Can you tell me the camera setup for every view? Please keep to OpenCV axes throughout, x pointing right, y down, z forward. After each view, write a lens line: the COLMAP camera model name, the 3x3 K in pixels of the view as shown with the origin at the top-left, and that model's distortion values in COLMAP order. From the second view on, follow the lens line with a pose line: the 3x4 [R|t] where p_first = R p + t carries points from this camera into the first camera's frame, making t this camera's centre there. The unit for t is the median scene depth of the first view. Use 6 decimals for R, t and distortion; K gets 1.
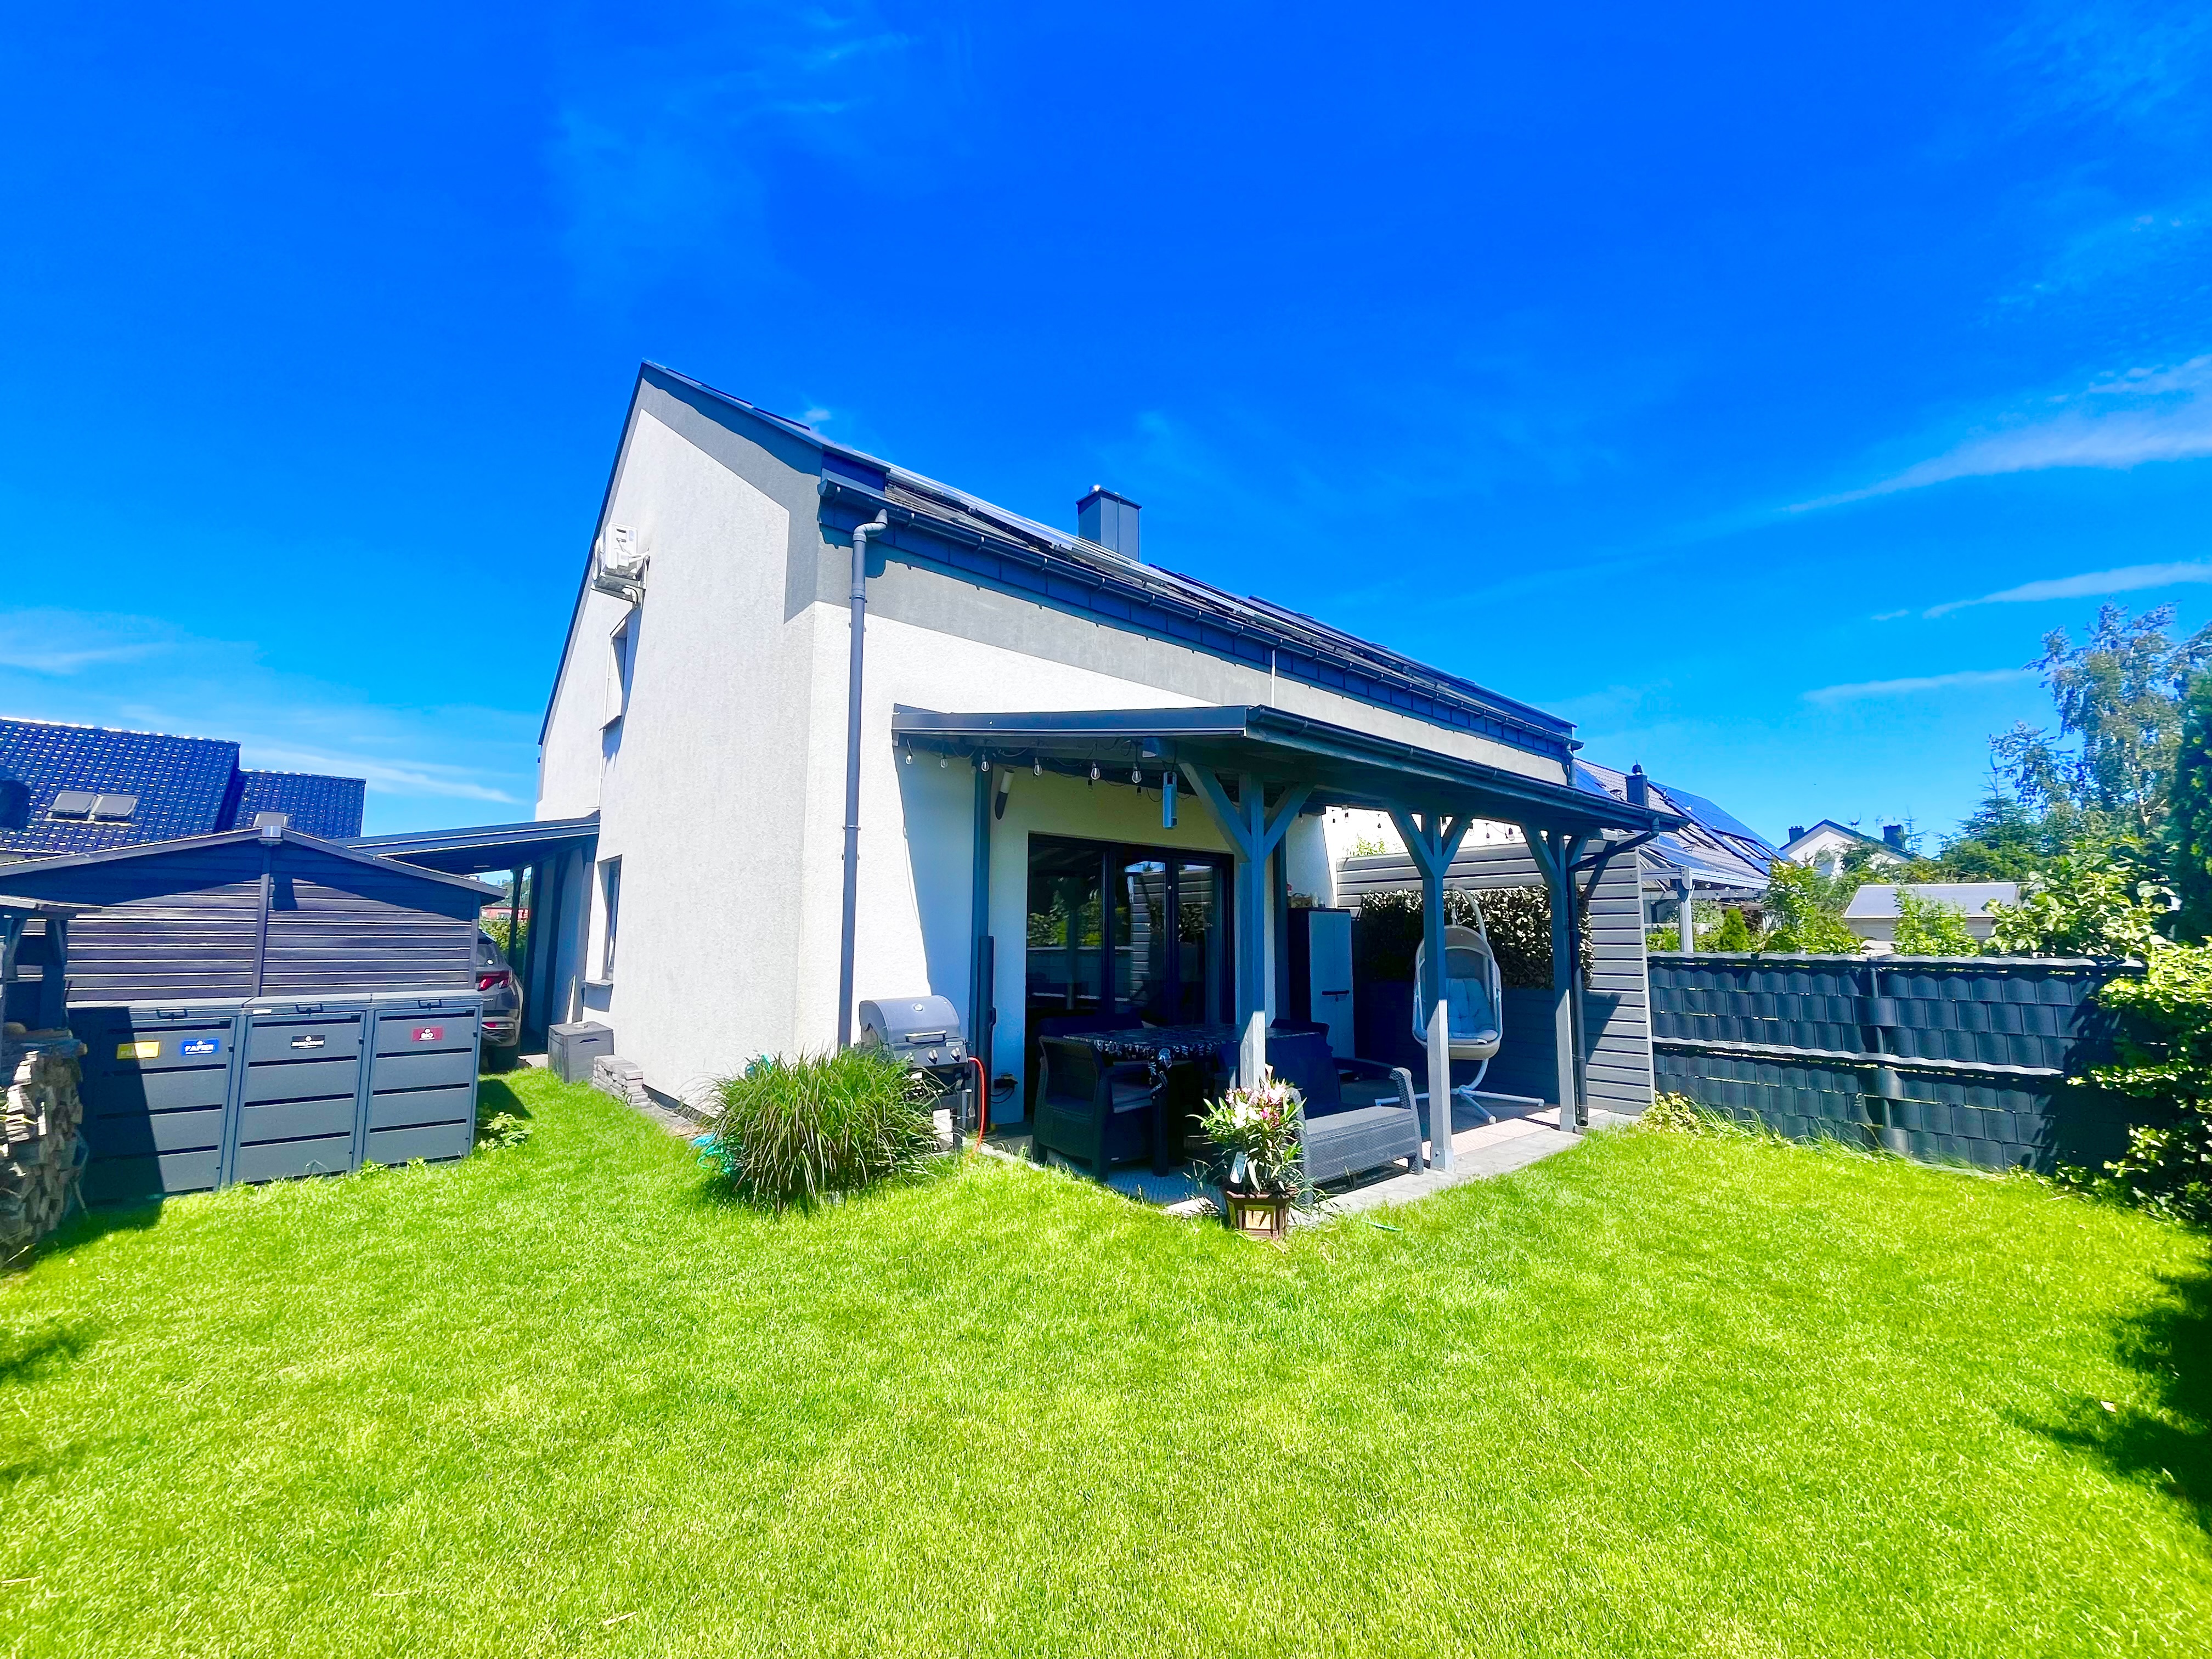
lens RADIAL K [[893.2, 0, 1101.0], [0, 893.2, 836.7], [0, 0, 1]] dist [-0.002954, 0.000149]
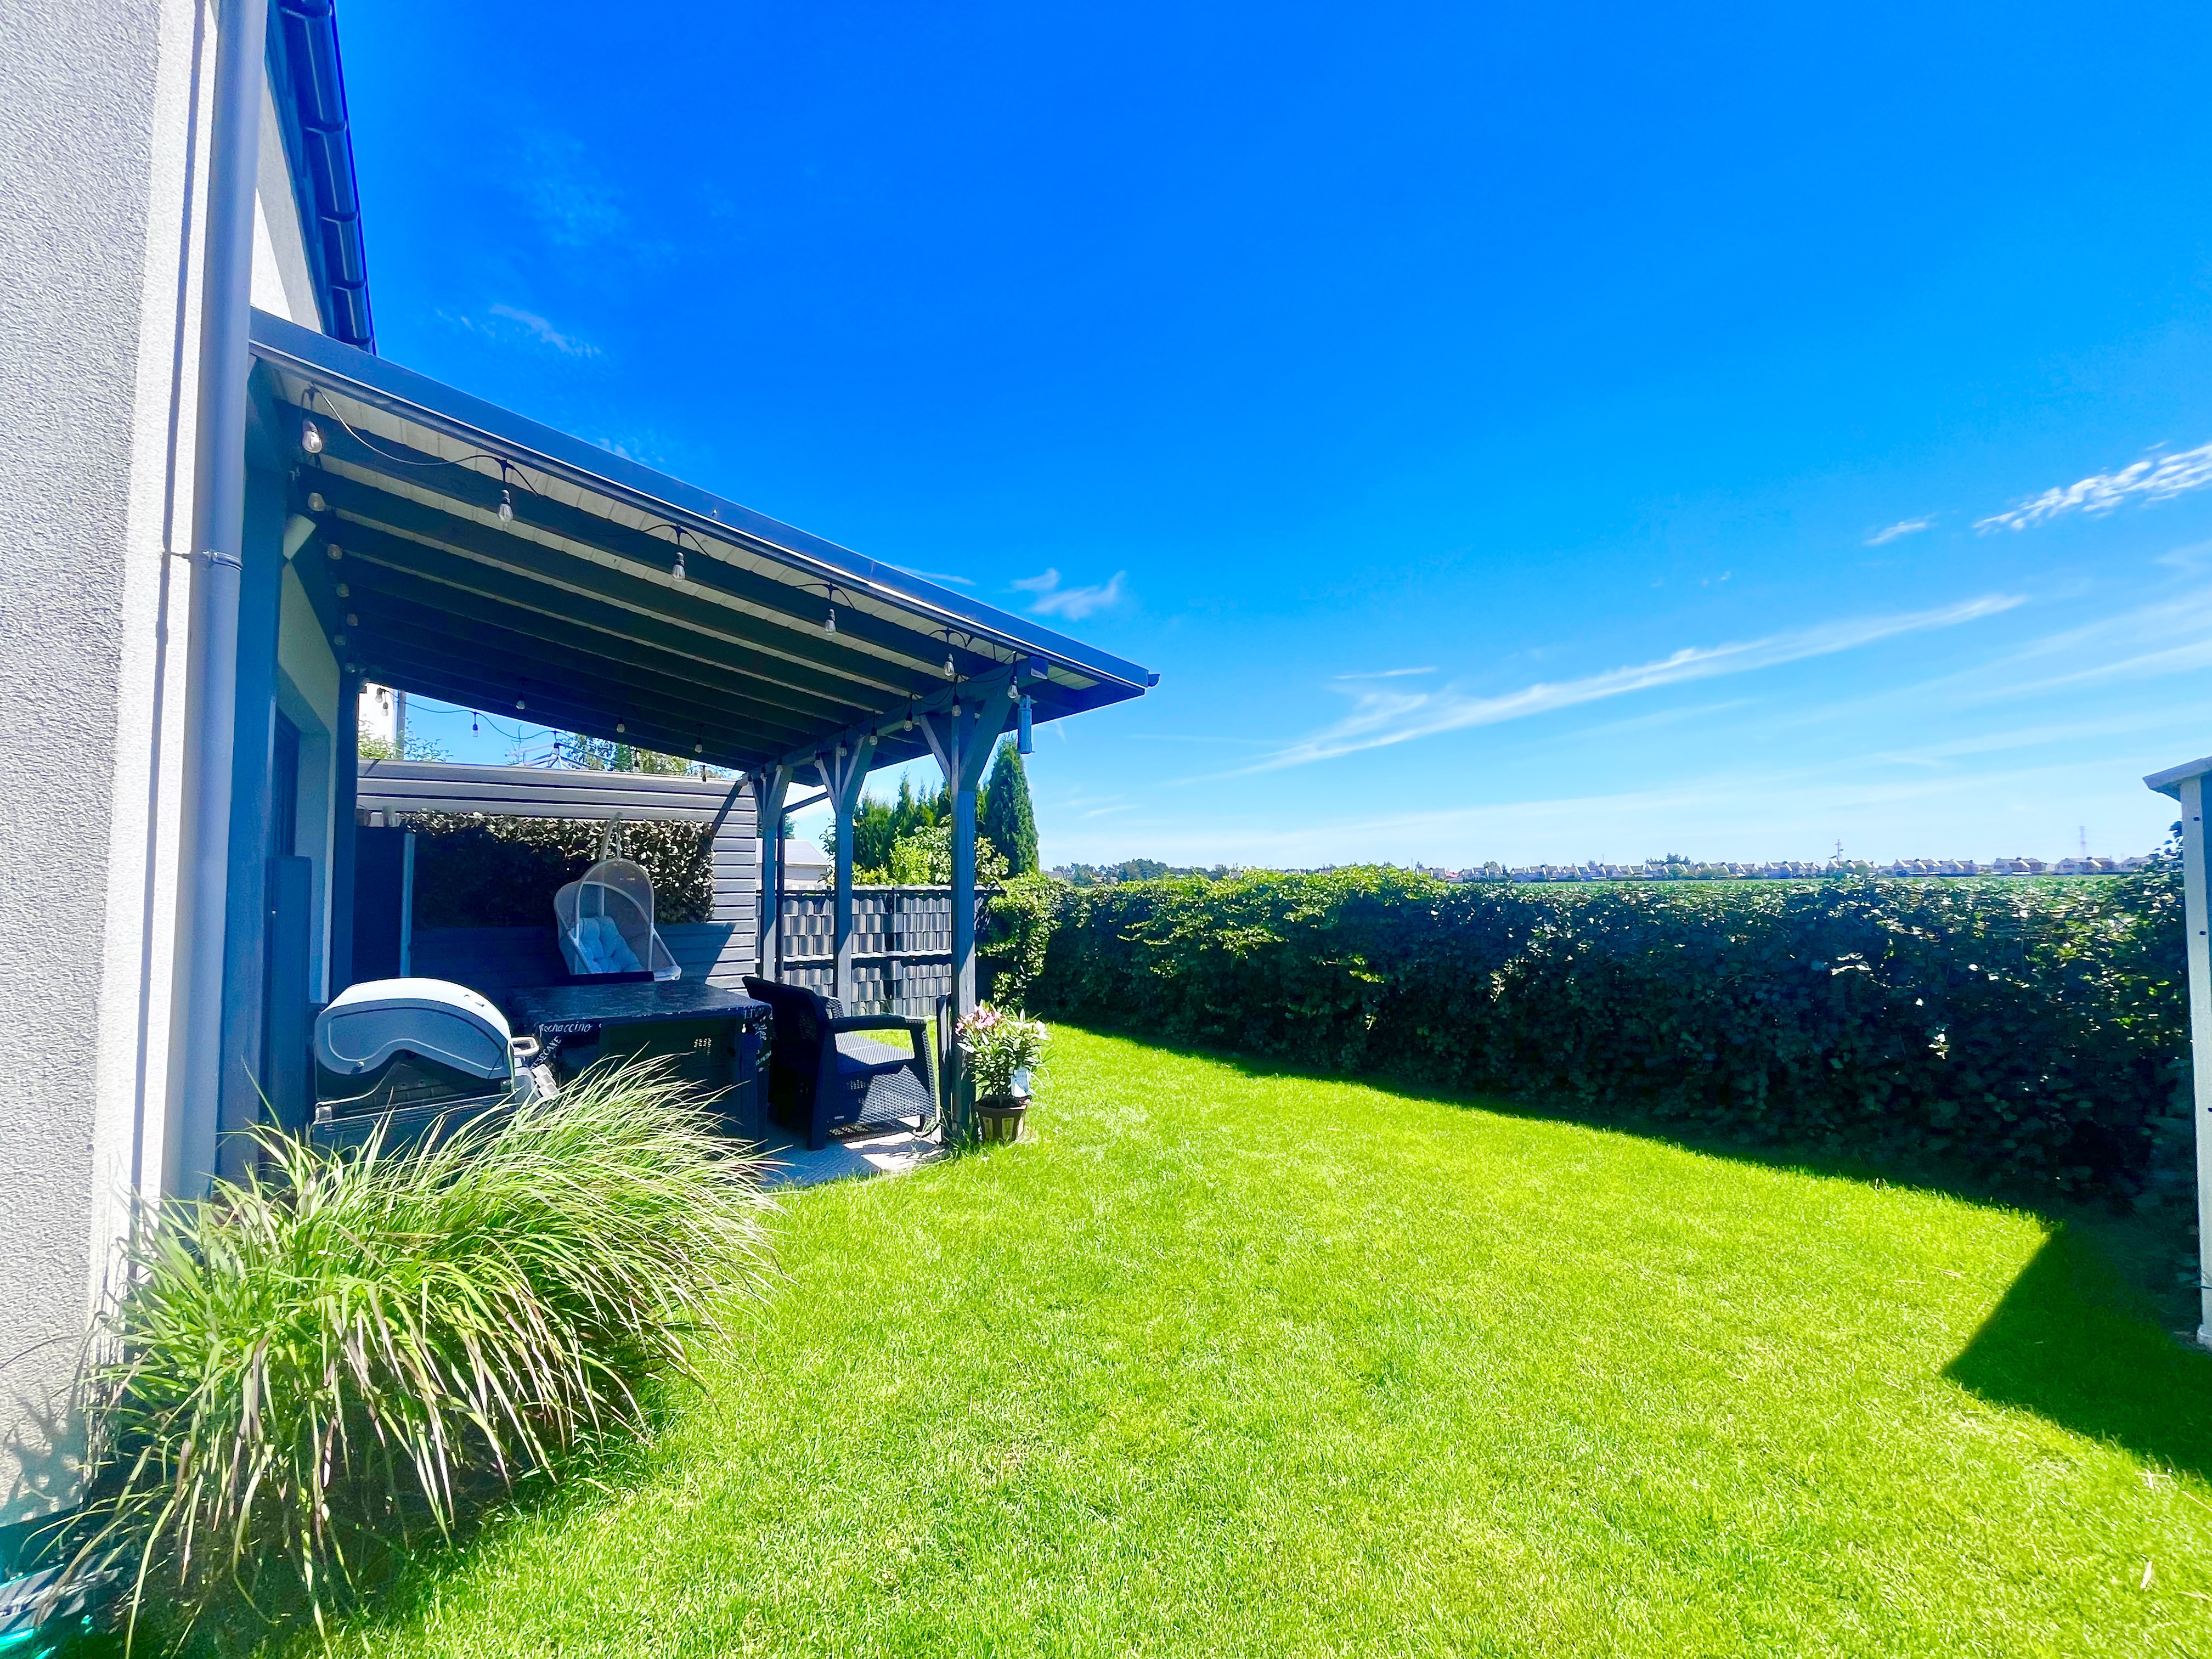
lens RADIAL K [[893.2, 0, 1097.5], [0, 893.2, 837.2], [0, 0, 1]] dist [-0.002954, 0.000149]
pose [[0.044917, 0.048339, 0.997821, -0.596608], [-0.112436, 0.992727, -0.043031, 0.076091], [-0.992643, -0.110258, 0.050026, 0.578949]]
